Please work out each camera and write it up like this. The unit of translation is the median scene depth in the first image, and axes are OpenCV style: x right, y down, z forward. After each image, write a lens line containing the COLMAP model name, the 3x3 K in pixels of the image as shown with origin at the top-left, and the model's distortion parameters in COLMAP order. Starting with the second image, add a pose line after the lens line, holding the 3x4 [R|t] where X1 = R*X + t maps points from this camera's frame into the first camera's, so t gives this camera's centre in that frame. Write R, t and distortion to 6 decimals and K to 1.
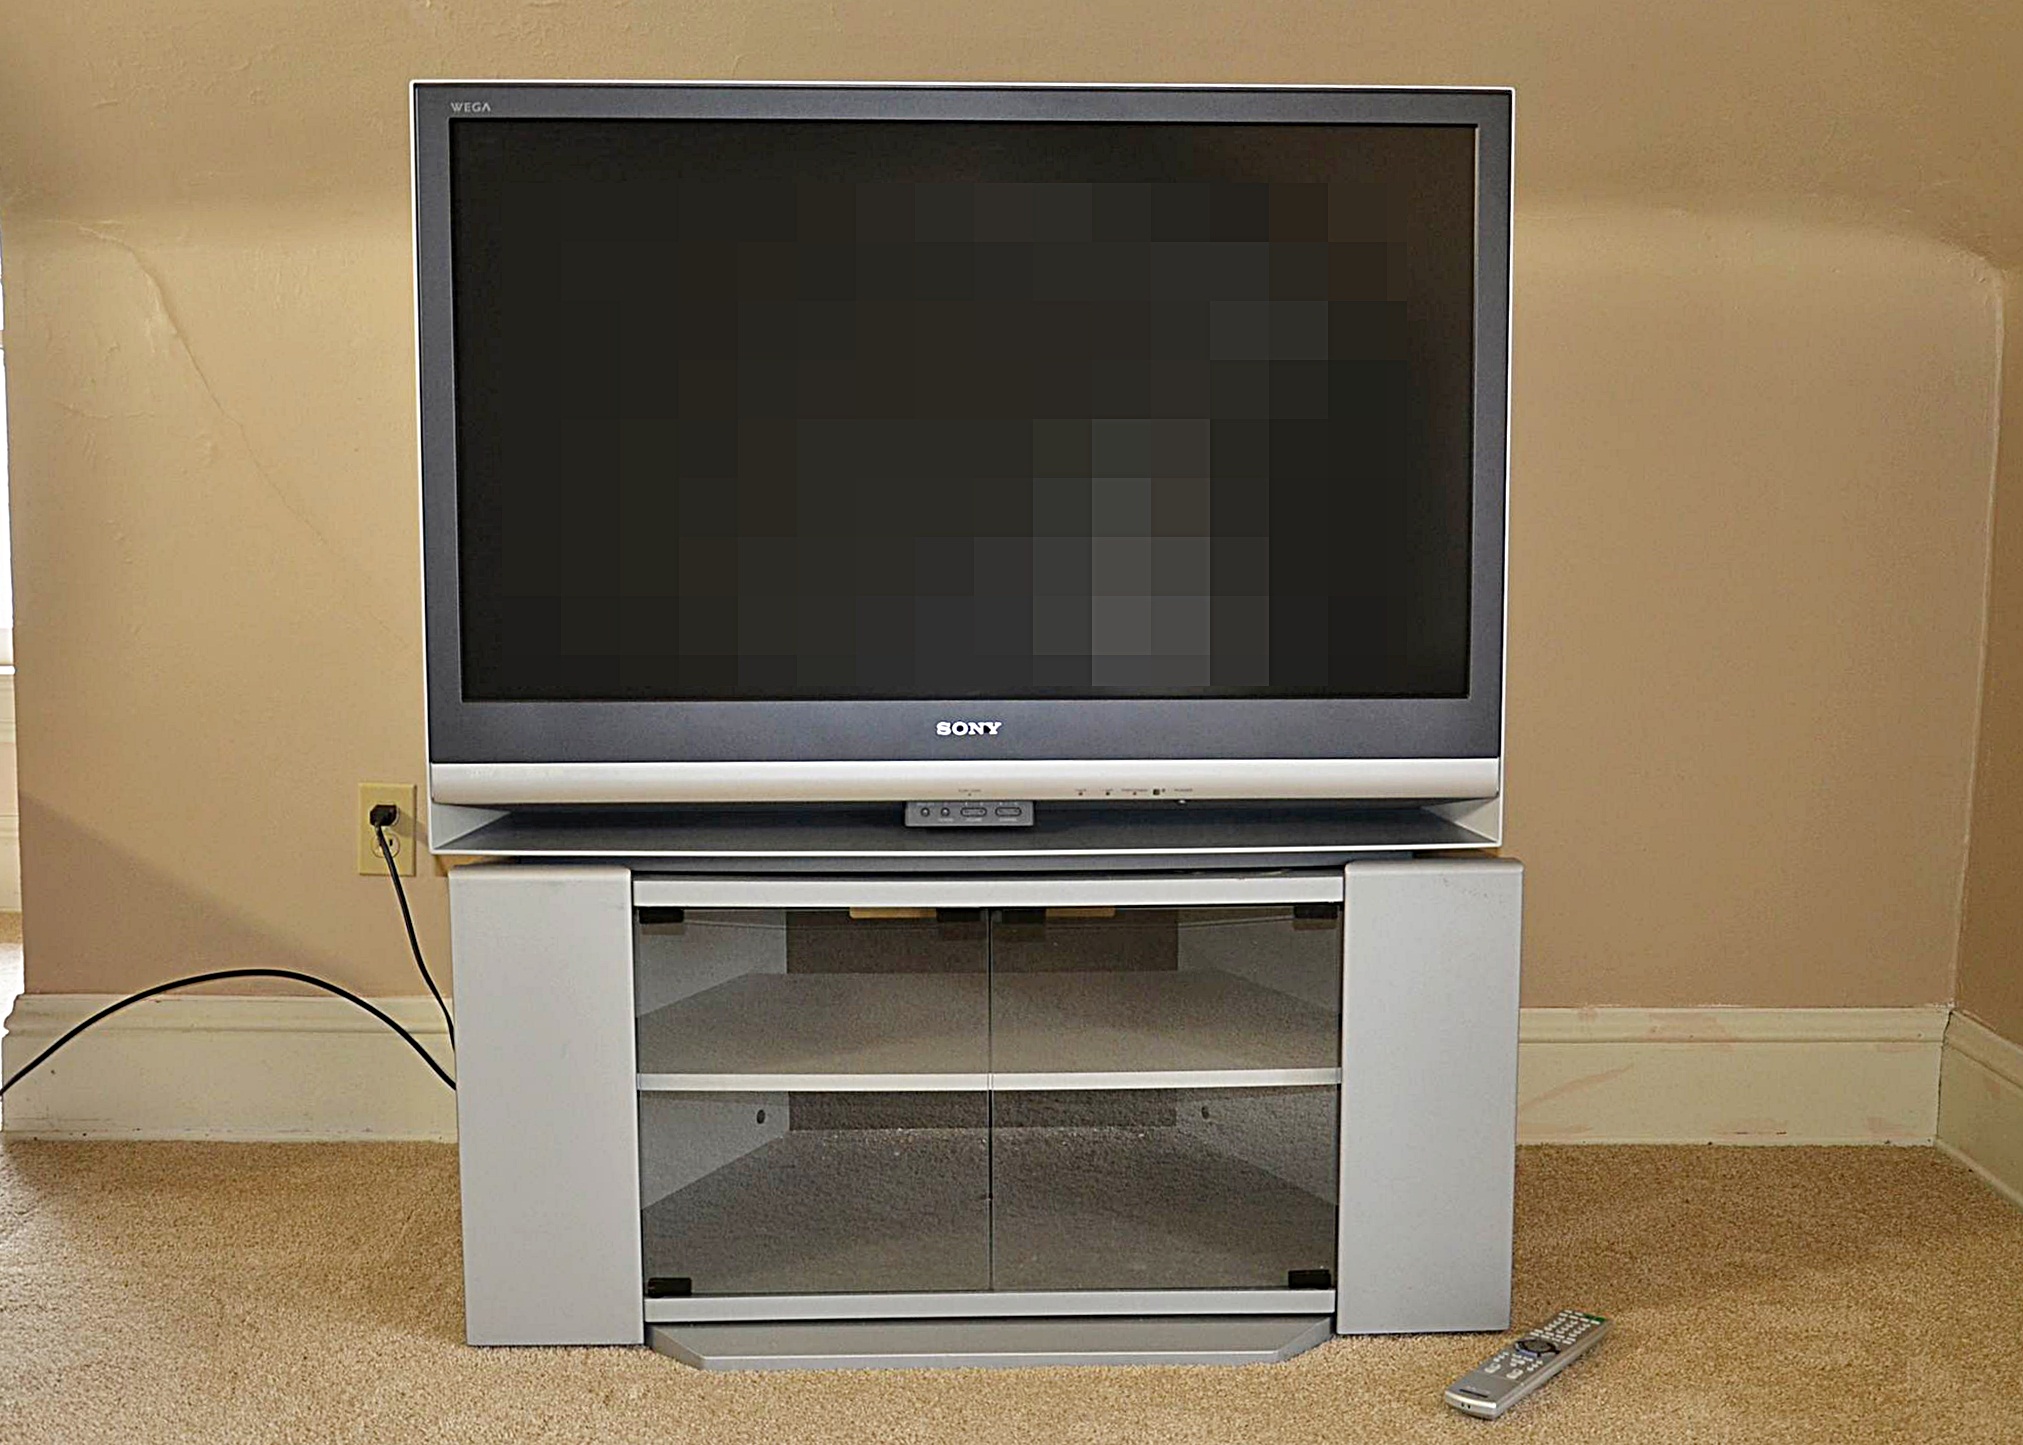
lens RADIAL K [[2195.4, 0, 1011.5], [0, 2195.4, 722.5], [0, 0, 1]] dist [-0.068956, 0.021609]
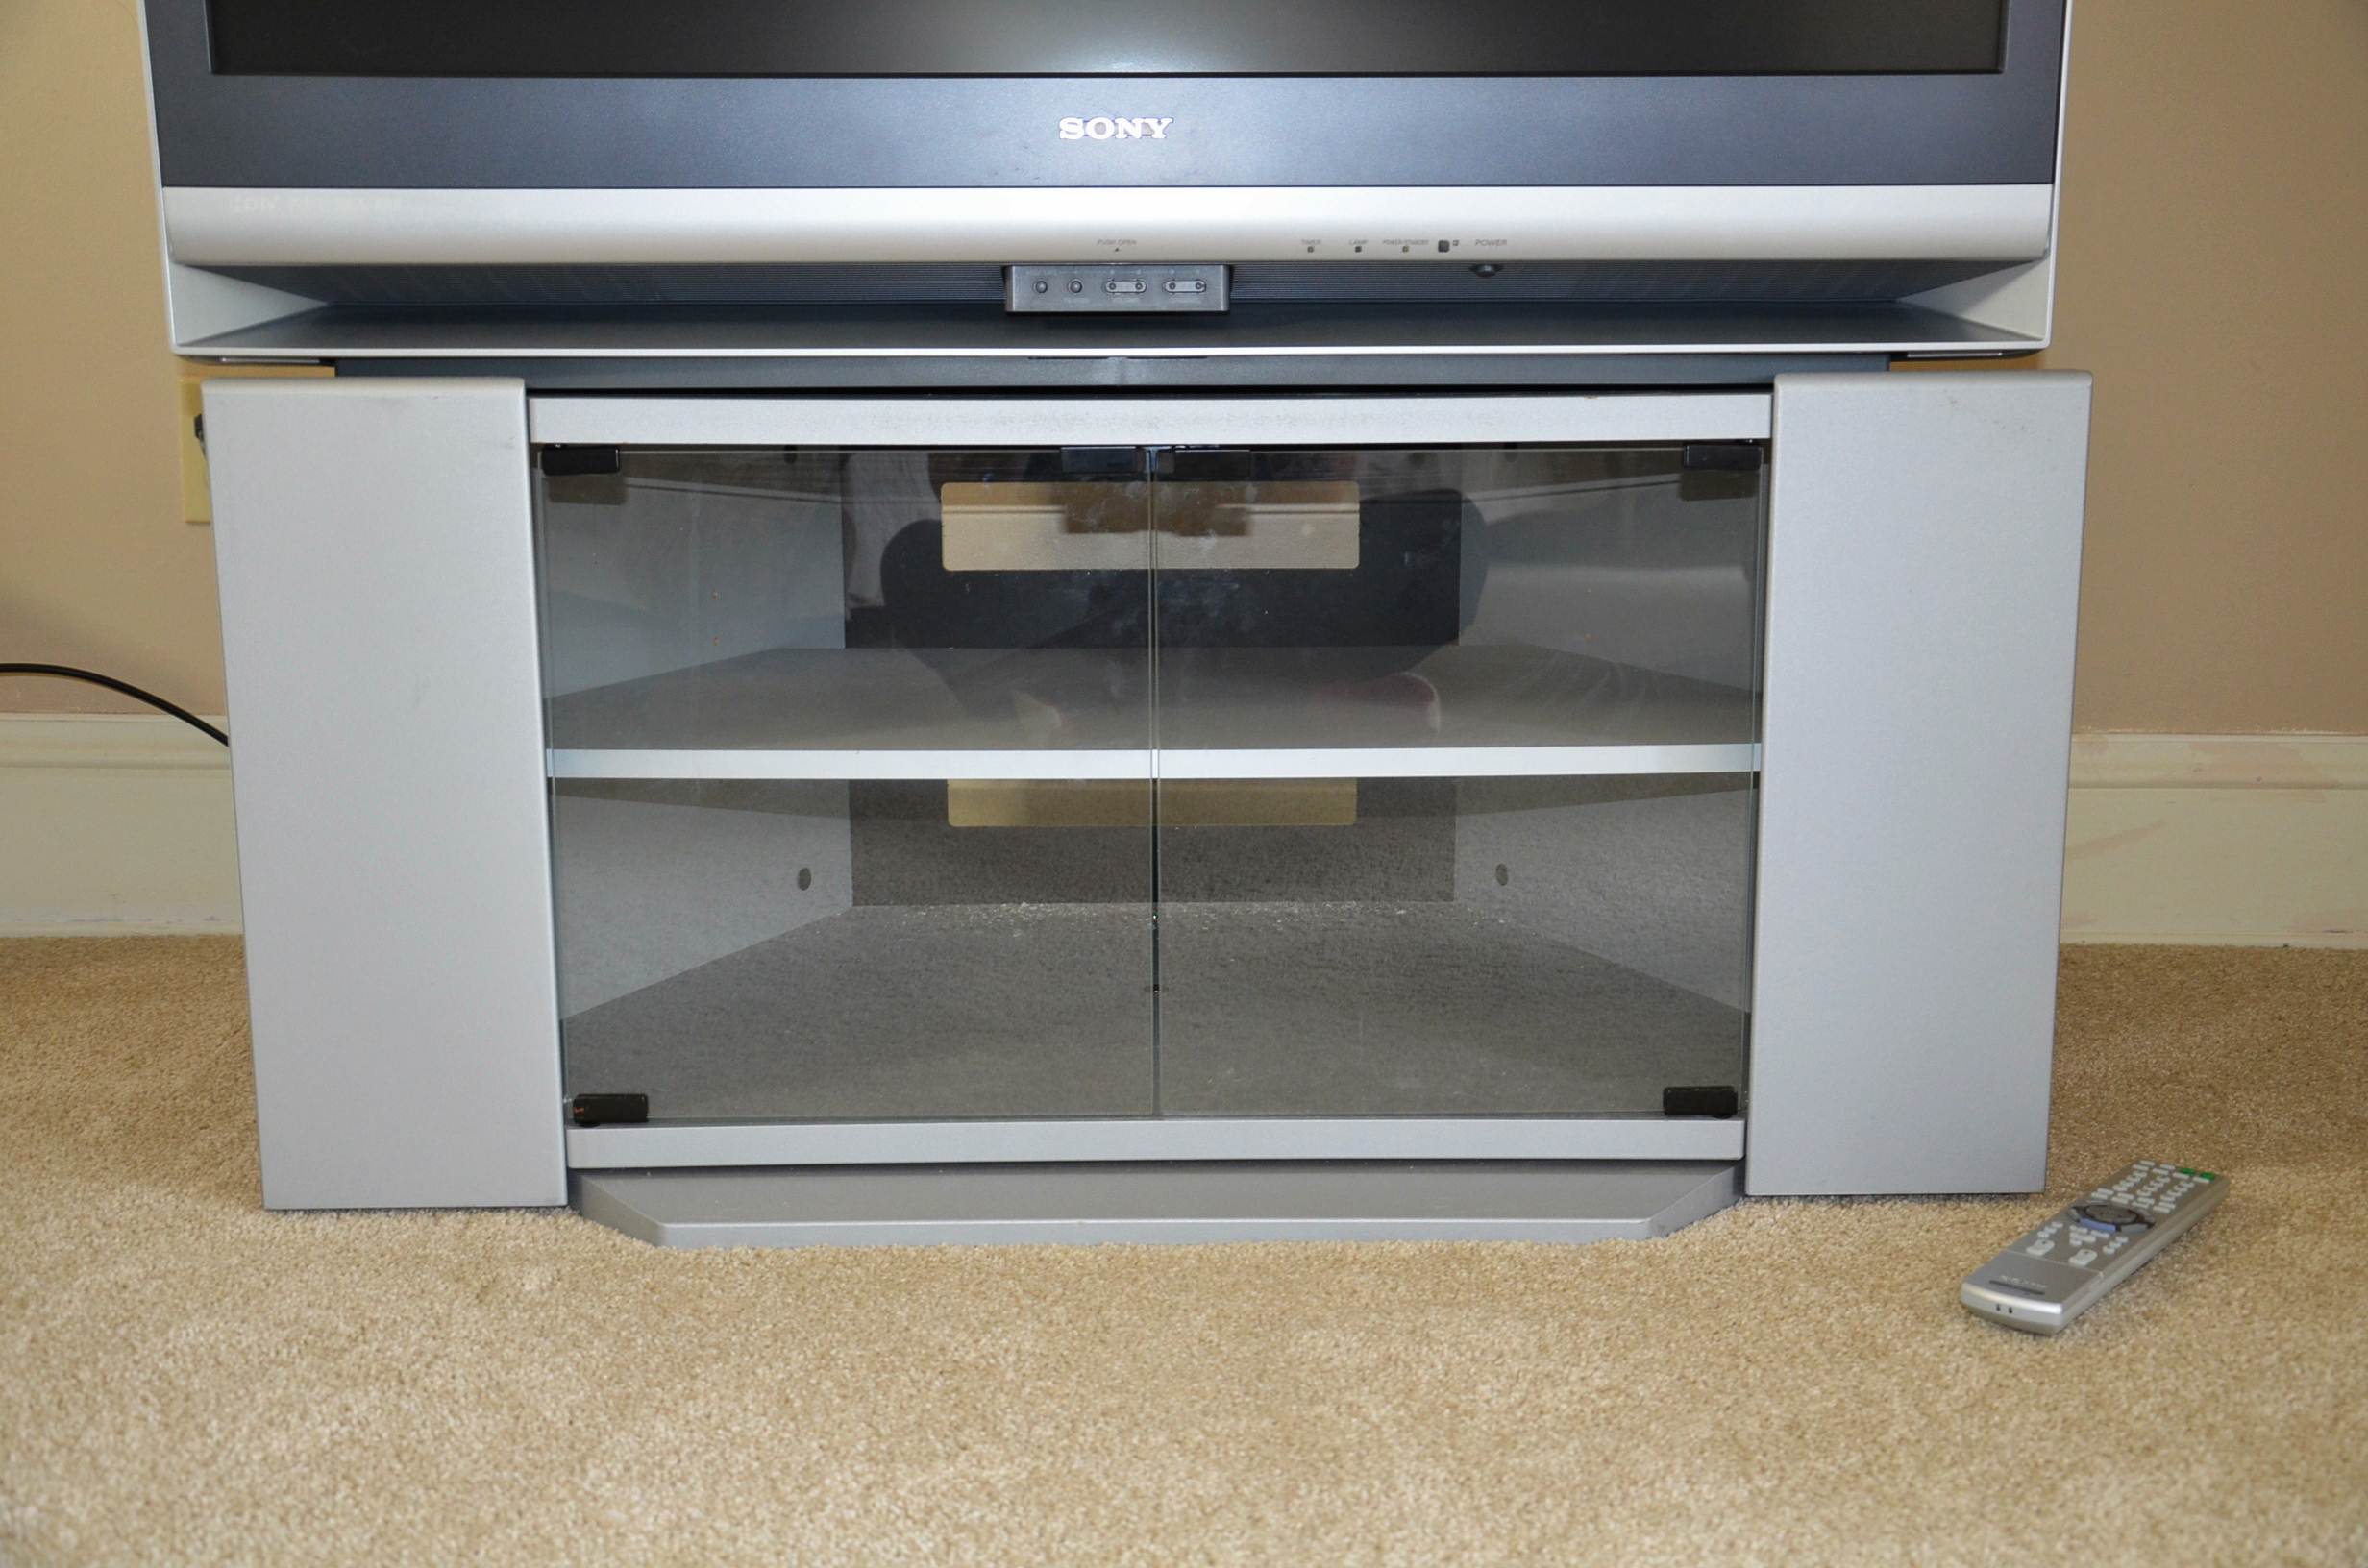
lens RADIAL K [[2462.0, 0, 1163.2], [0, 2462.0, 784.2], [0, 0, 1]] dist [-0.011710, 0.150832]
pose [[0.999789, 0.000599, -0.020509, 0.006036], [0.000637, 0.998186, 0.060200, 0.132957], [0.020508, -0.060200, 0.997976, 0.349839]]
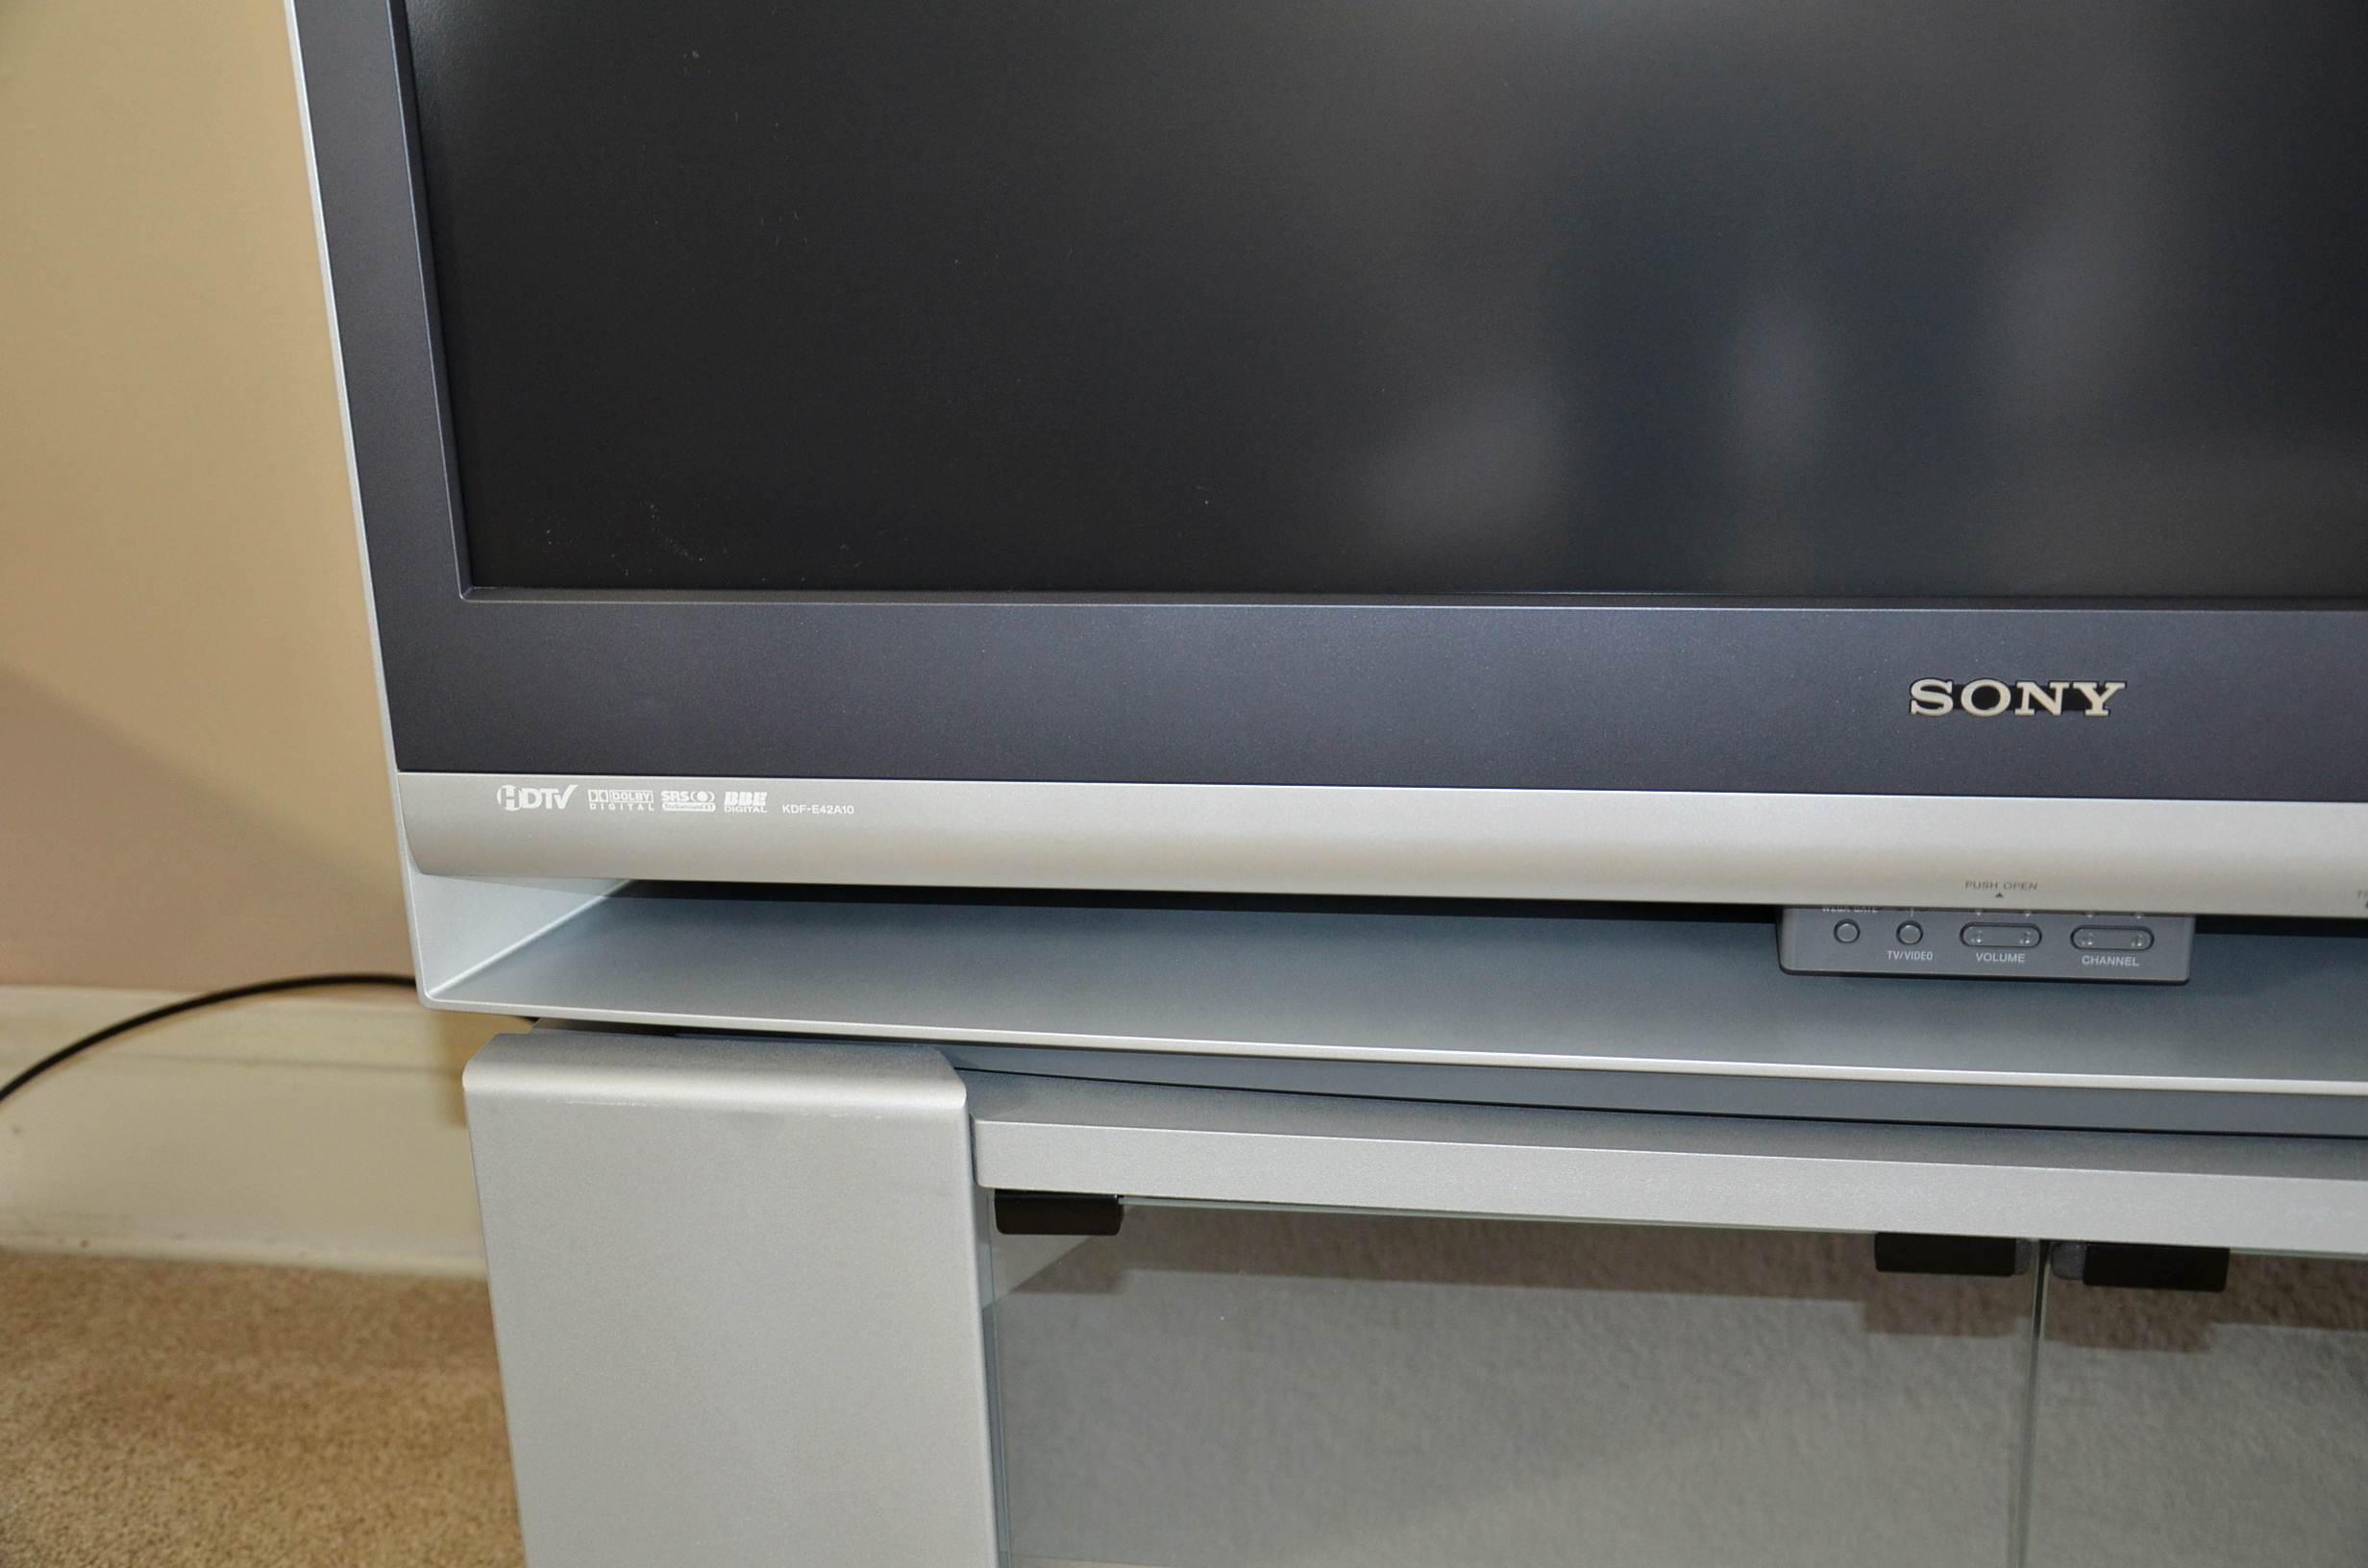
lens RADIAL K [[2462.0, 0, 1163.2], [0, 2462.0, 784.2], [0, 0, 1]] dist [-0.011710, 0.150832]
pose [[0.980379, 0.030534, -0.194741, -0.068673], [0.011069, 0.977844, 0.209042, -0.059000], [0.196809, -0.207096, 0.958320, 0.635057]]
